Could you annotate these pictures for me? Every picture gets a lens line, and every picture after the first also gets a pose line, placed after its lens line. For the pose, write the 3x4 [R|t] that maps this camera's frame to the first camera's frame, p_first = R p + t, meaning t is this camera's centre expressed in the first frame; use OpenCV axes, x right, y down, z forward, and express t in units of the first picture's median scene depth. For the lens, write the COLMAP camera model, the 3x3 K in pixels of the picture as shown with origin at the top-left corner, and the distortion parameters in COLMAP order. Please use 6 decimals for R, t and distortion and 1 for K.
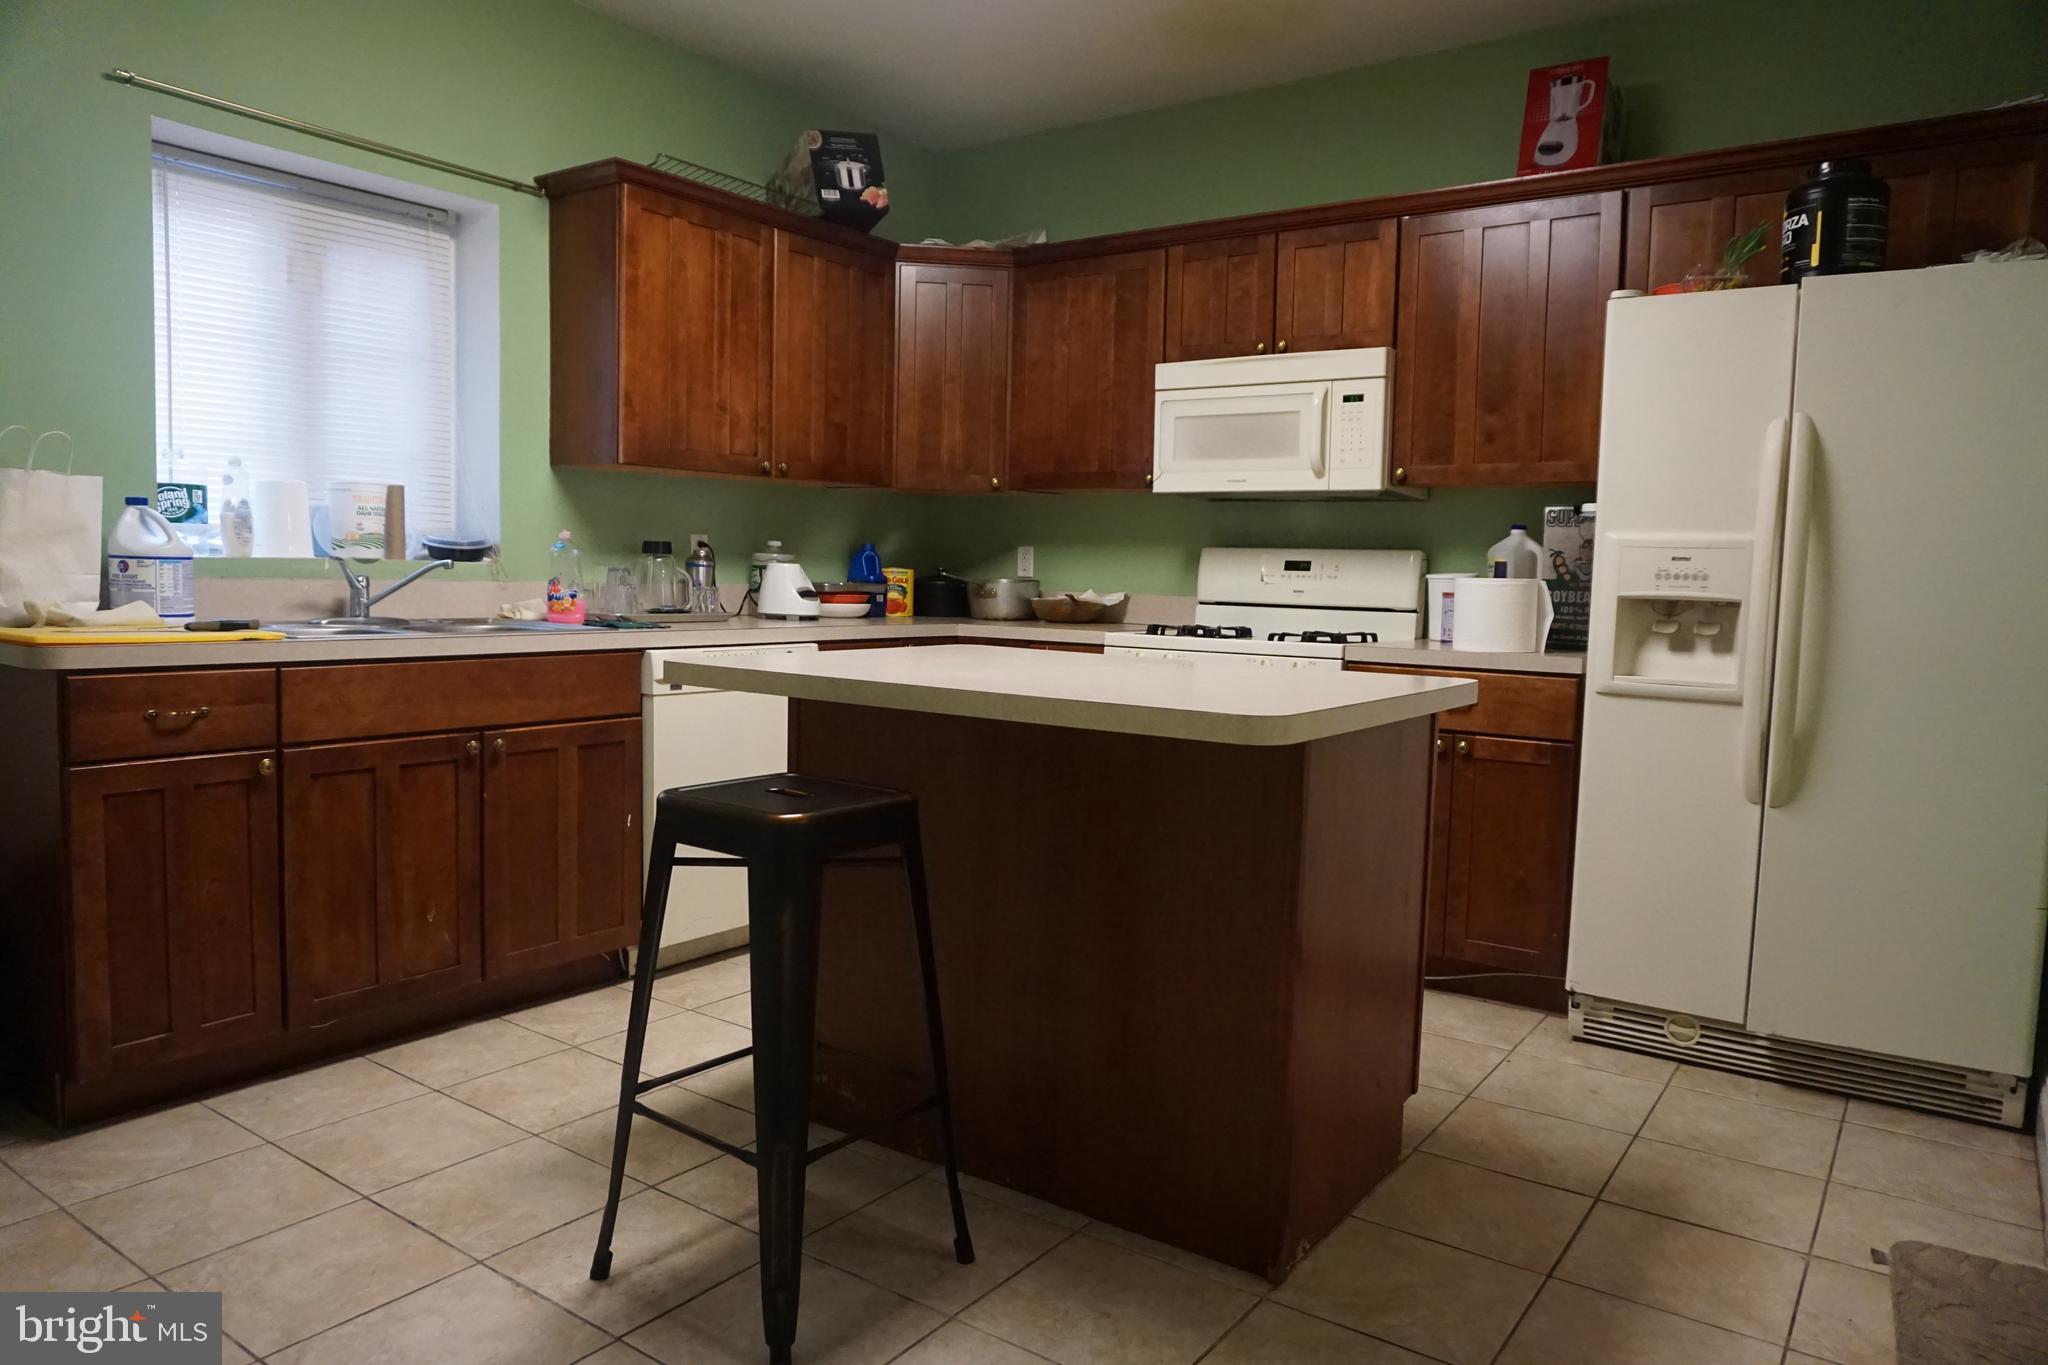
lens RADIAL K [[1359.7, 0, 1021.4], [0, 1359.7, 687.7], [0, 0, 1]] dist [-0.053689, 0.036676]
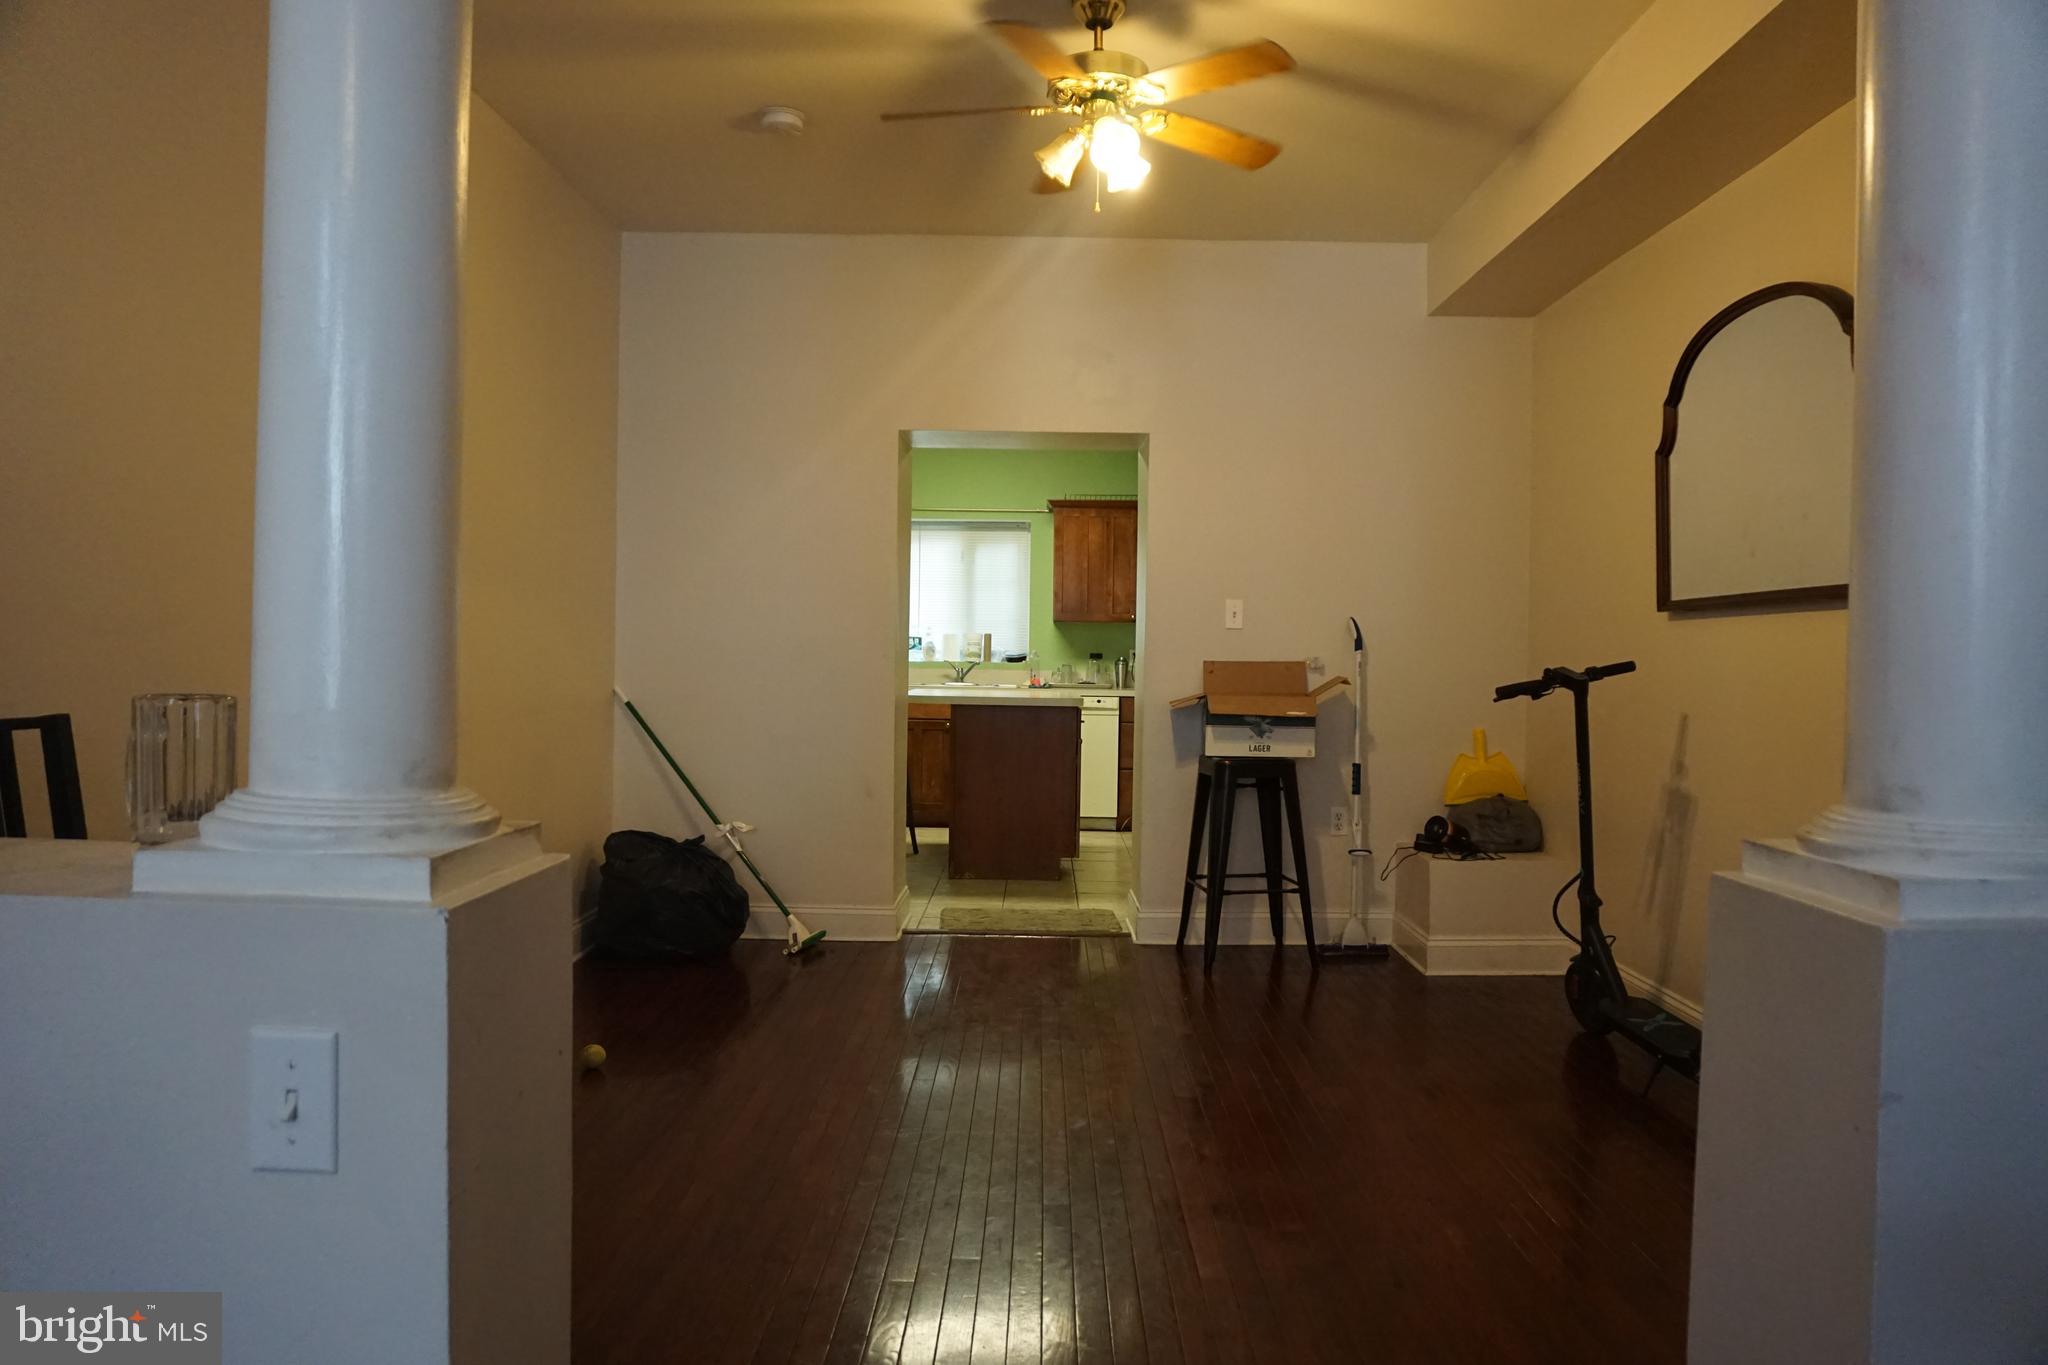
lens RADIAL K [[1359.7, 0, 1021.4], [0, 1359.7, 687.7], [0, 0, 1]] dist [-0.053689, 0.036676]
pose [[0.567650, 0.000309, -0.823270, 1.576803], [-0.072327, 0.996152, -0.049496, 0.072730], [0.820087, 0.087641, 0.565488, -0.390210]]
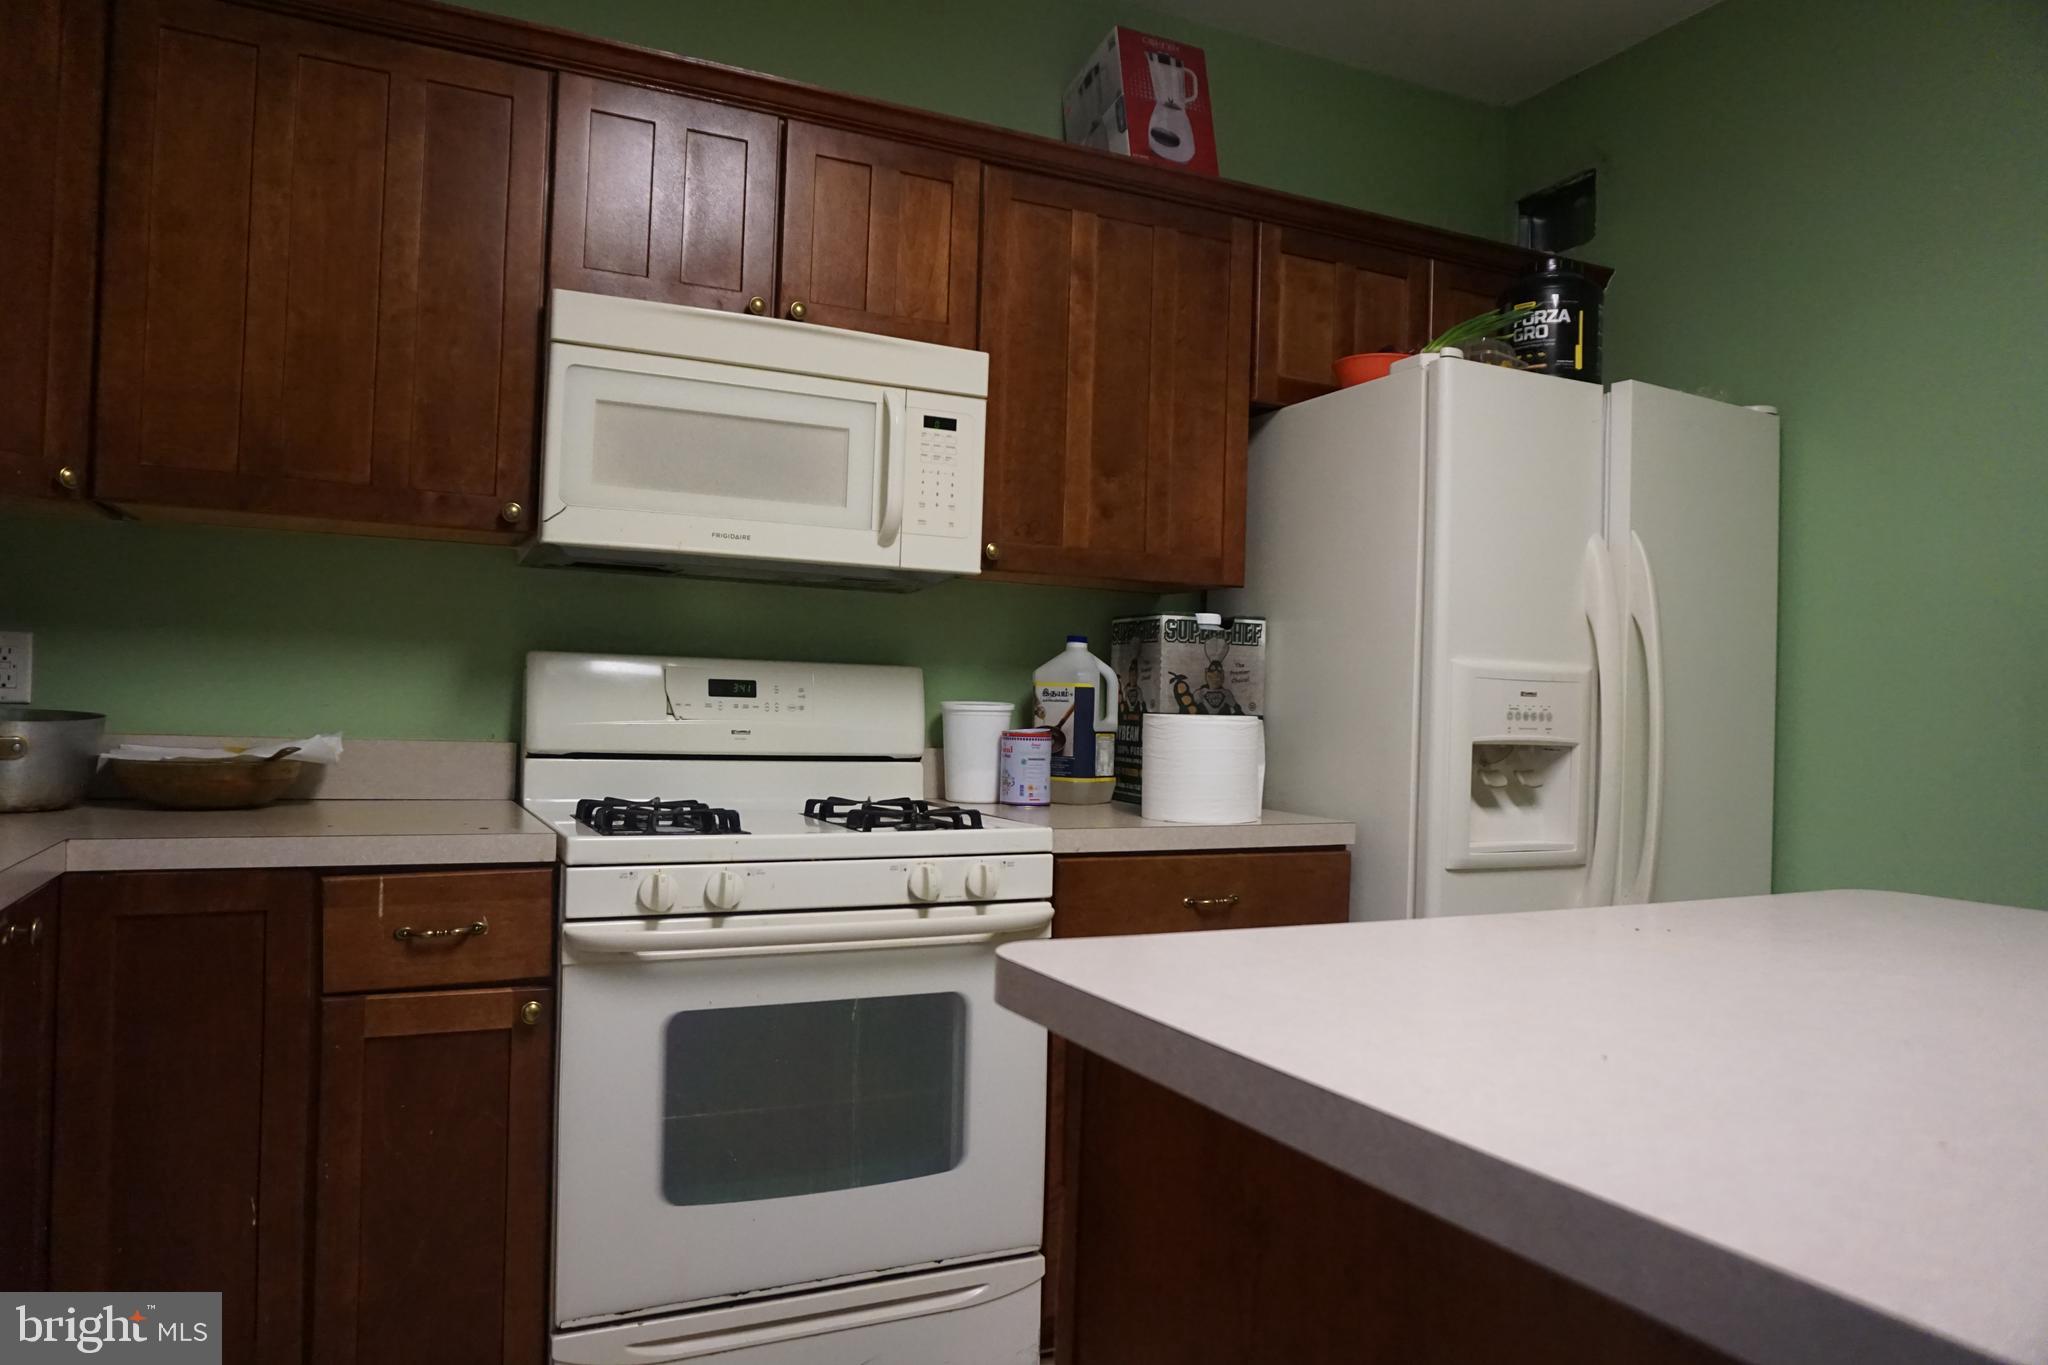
lens RADIAL K [[1359.7, 0, 1021.4], [0, 1359.7, 687.7], [0, 0, 1]] dist [-0.053689, 0.036676]
pose [[0.474856, 0.002001, 0.880061, -0.276915], [0.060151, 0.997585, -0.034724, -0.067927], [-0.878006, 0.069426, 0.473589, 0.667449]]
